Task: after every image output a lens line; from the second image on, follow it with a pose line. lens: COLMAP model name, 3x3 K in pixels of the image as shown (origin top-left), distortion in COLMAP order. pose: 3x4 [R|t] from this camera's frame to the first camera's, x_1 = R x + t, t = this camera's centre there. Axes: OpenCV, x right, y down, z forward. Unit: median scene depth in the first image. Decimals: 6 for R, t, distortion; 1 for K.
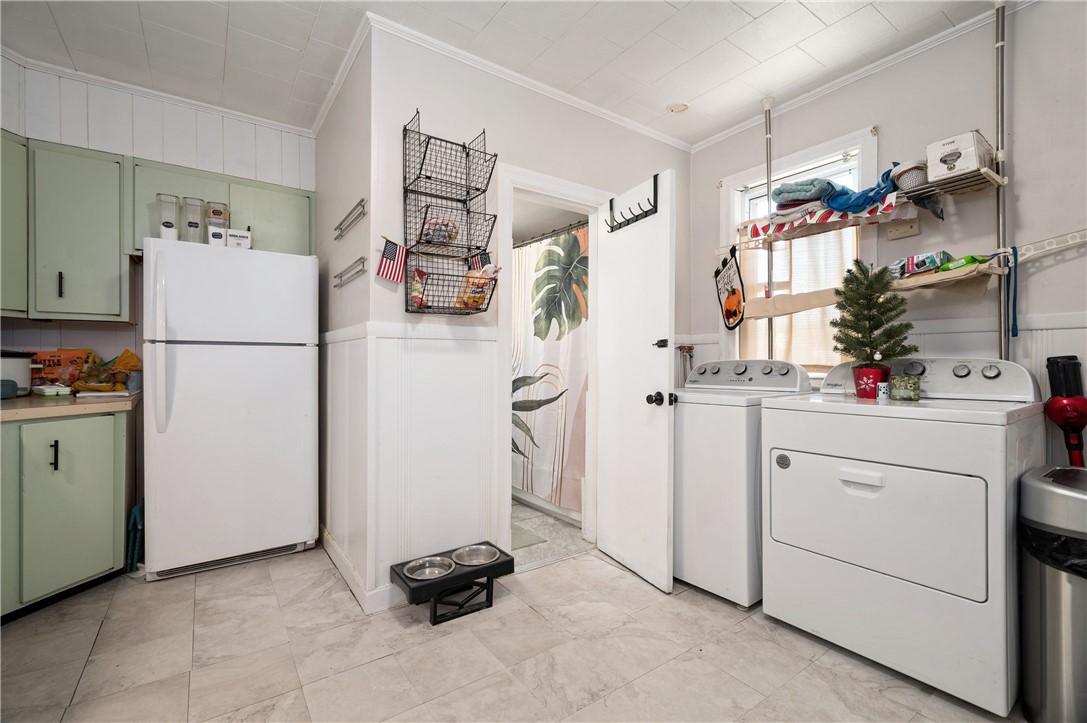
lens RADIAL K [[477.1, 0, 544.4], [0, 477.1, 363.6], [0, 0, 1]] dist [0.000300, 0.000126]
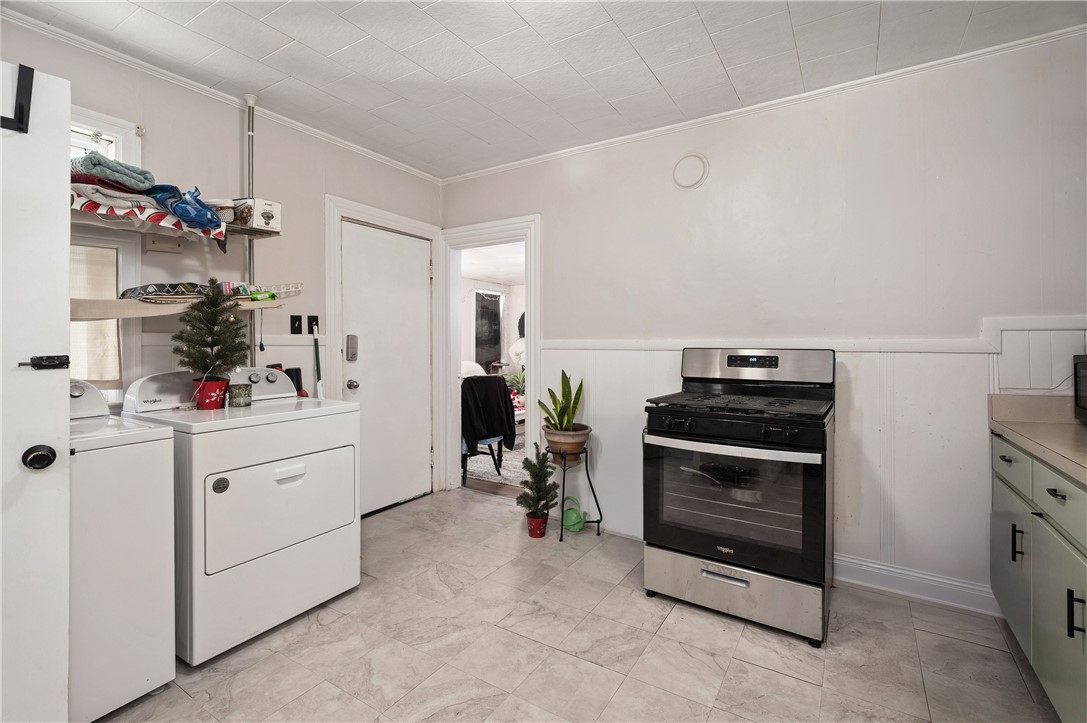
lens RADIAL K [[491.2, 0, 532.9], [0, 491.2, 346.0], [0, 0, 1]] dist [-0.001376, 0.000661]
pose [[-0.361519, -0.003319, 0.932359, -0.617910], [0.001463, 0.999990, 0.004127, -0.073657], [-0.932363, 0.002856, -0.361511, 0.752225]]
